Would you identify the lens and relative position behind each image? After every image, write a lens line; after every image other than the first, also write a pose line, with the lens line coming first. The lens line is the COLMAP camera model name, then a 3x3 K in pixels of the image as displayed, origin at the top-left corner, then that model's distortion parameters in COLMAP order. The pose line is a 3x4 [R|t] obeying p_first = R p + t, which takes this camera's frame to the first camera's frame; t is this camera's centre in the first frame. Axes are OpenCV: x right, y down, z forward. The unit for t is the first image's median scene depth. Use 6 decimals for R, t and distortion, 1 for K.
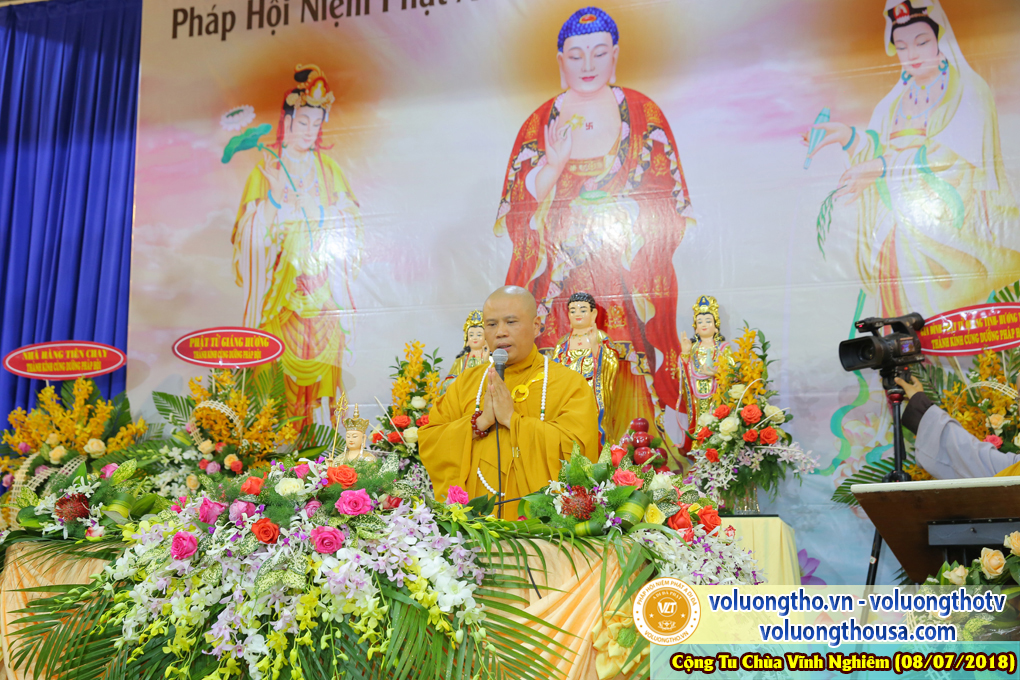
lens RADIAL K [[1186.5, 0, 506.8], [0, 1186.5, 342.6], [0, 0, 1]] dist [0.040149, 0.058609]
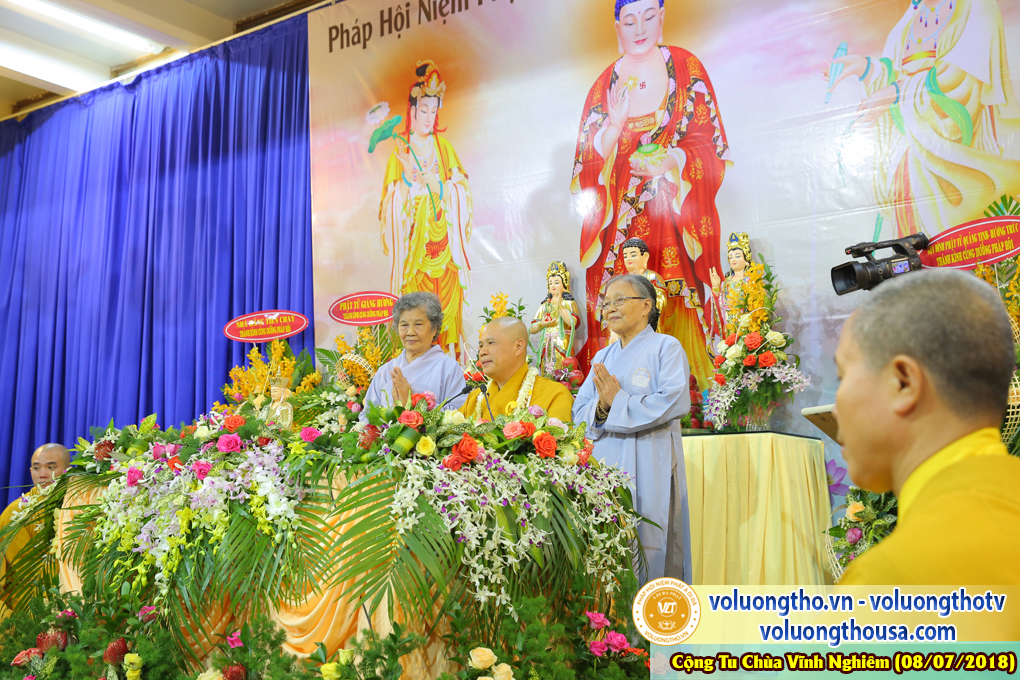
lens RADIAL K [[1144.5, 0, 510.0], [0, 1144.5, 340.0], [0, 0, 1]] dist [0.030473, 0.047279]
pose [[0.944531, -0.063086, -0.322306, 0.285359], [0.083631, 0.995227, 0.050284, -0.010789], [0.317596, -0.074449, 0.945299, -0.065180]]
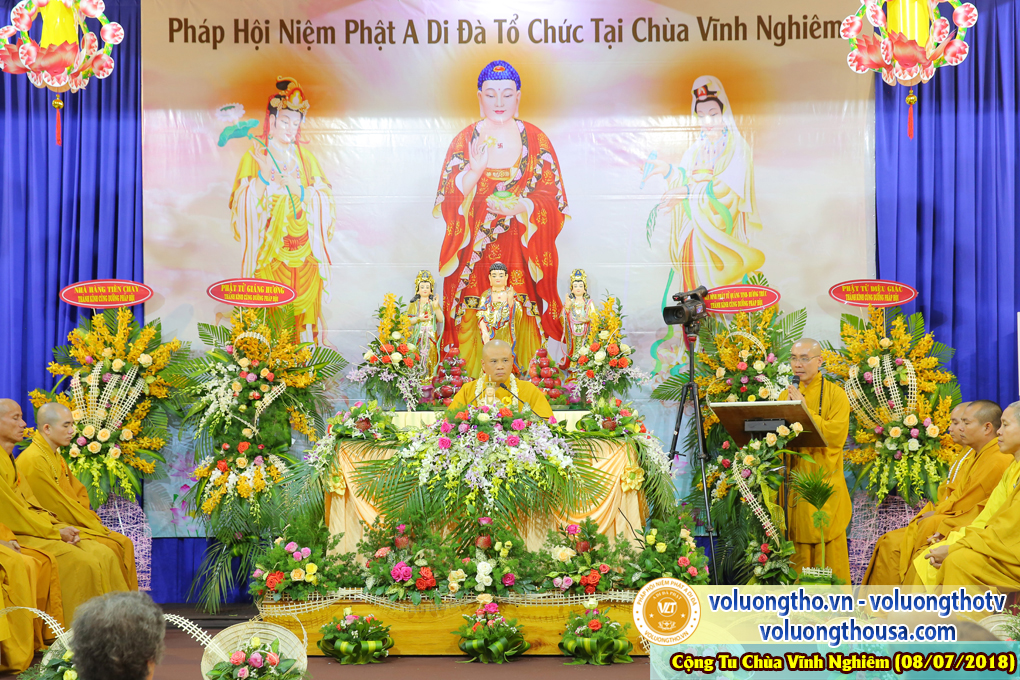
lens RADIAL K [[1604.5, 0, 516.4], [0, 1604.5, 352.1], [0, 0, 1]] dist [0.094374, 0.035063]
pose [[0.957084, -0.004659, 0.289773, -0.499036], [-0.039902, 0.988230, 0.147680, -0.227606], [-0.287050, -0.152905, 0.945633, -0.950697]]
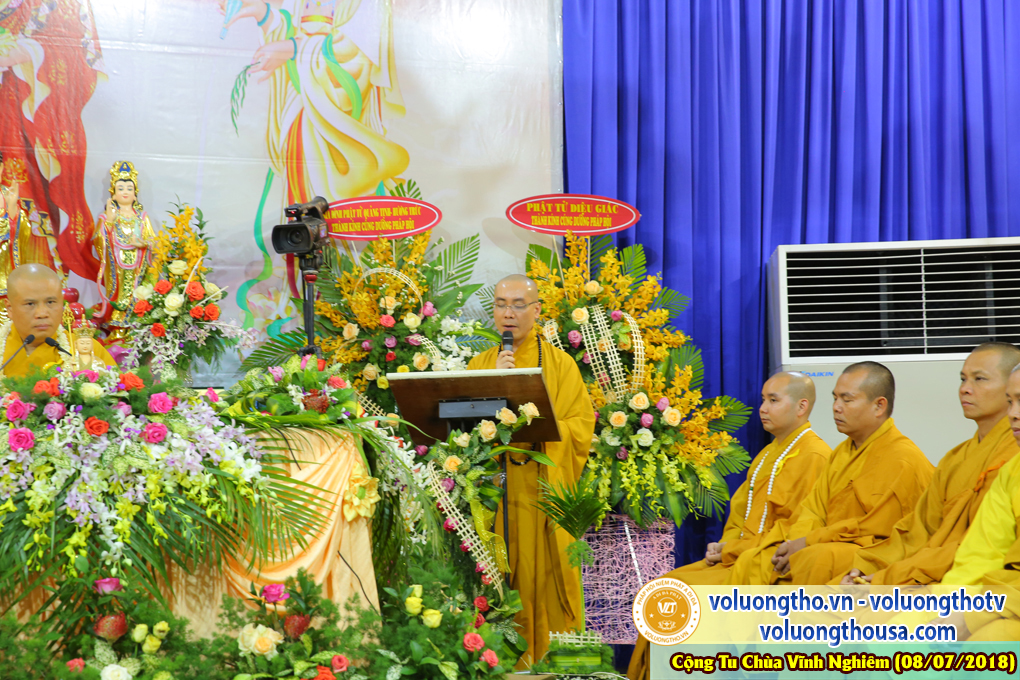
lens RADIAL K [[1869.3, 0, 510.0], [0, 1869.3, 340.0], [0, 0, 1]] dist [0.169476, 0.133881]
pose [[0.774860, 0.003337, 0.632124, -0.527352], [-0.098130, 0.988498, 0.115070, -0.096706], [-0.624469, -0.151194, 0.766276, -0.373264]]
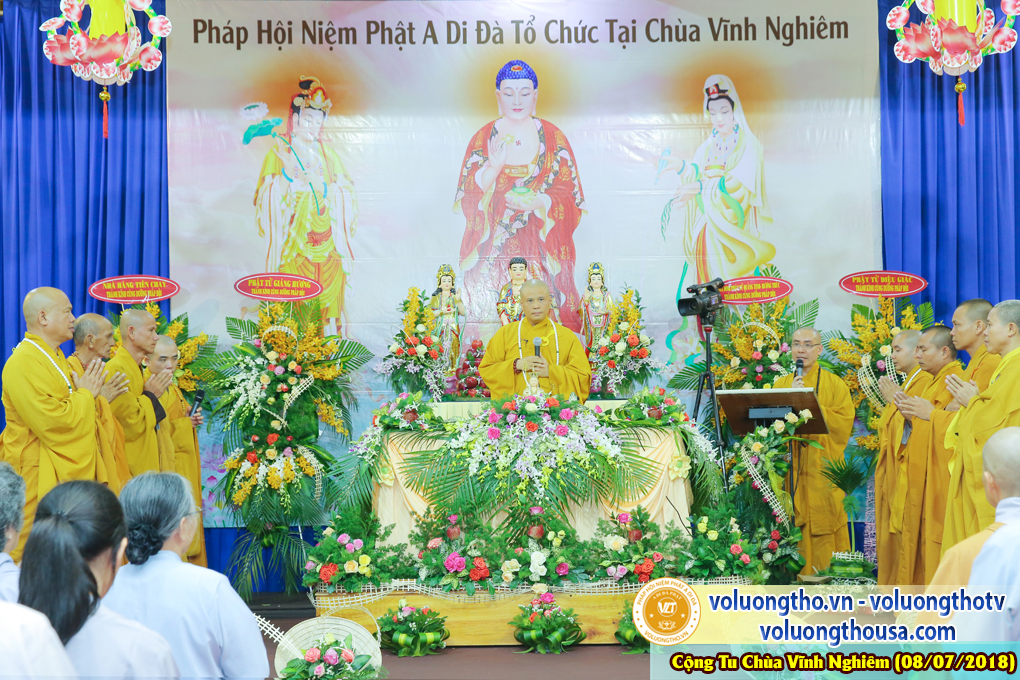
lens RADIAL K [[1472.3, 0, 510.0], [0, 1472.3, 340.0], [0, 0, 1]] dist [0.066055, 0.109646]
pose [[0.946485, -0.009875, 0.322596, -0.559196], [-0.037760, 0.989279, 0.141068, -0.201190], [-0.320531, -0.145700, 0.935966, -0.810351]]
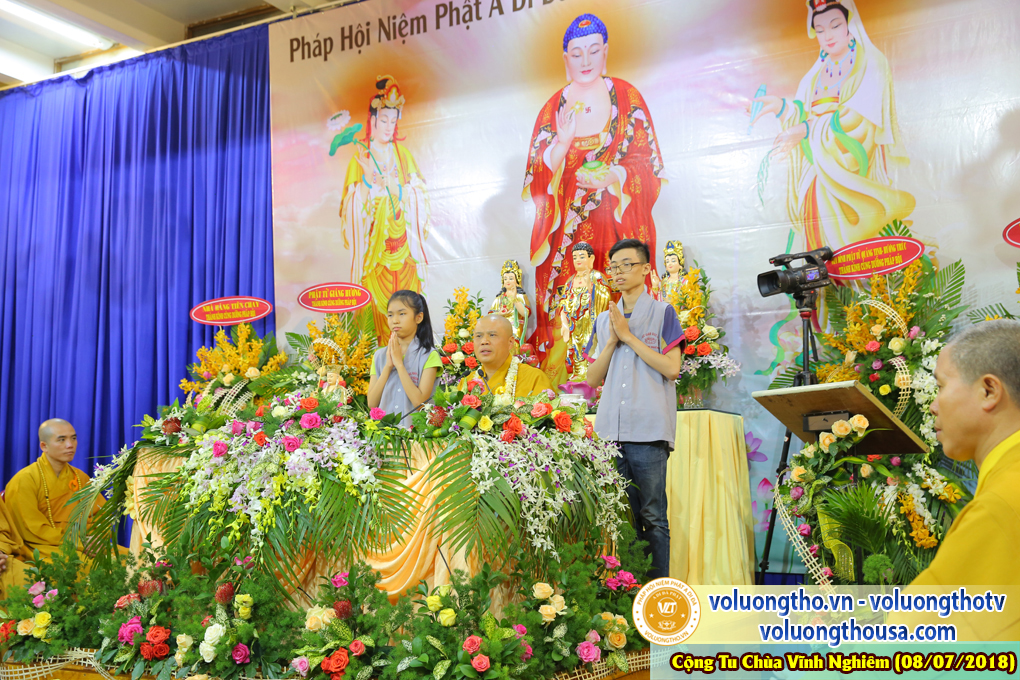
lens RADIAL K [[1095.9, 0, 510.0], [0, 1095.9, 340.0], [0, 0, 1]] dist [0.016586, 0.039283]
pose [[0.980178, -0.046824, -0.192505, 0.205650], [0.063869, 0.994475, 0.083311, -0.040000], [0.187540, -0.093955, 0.977753, -0.198168]]
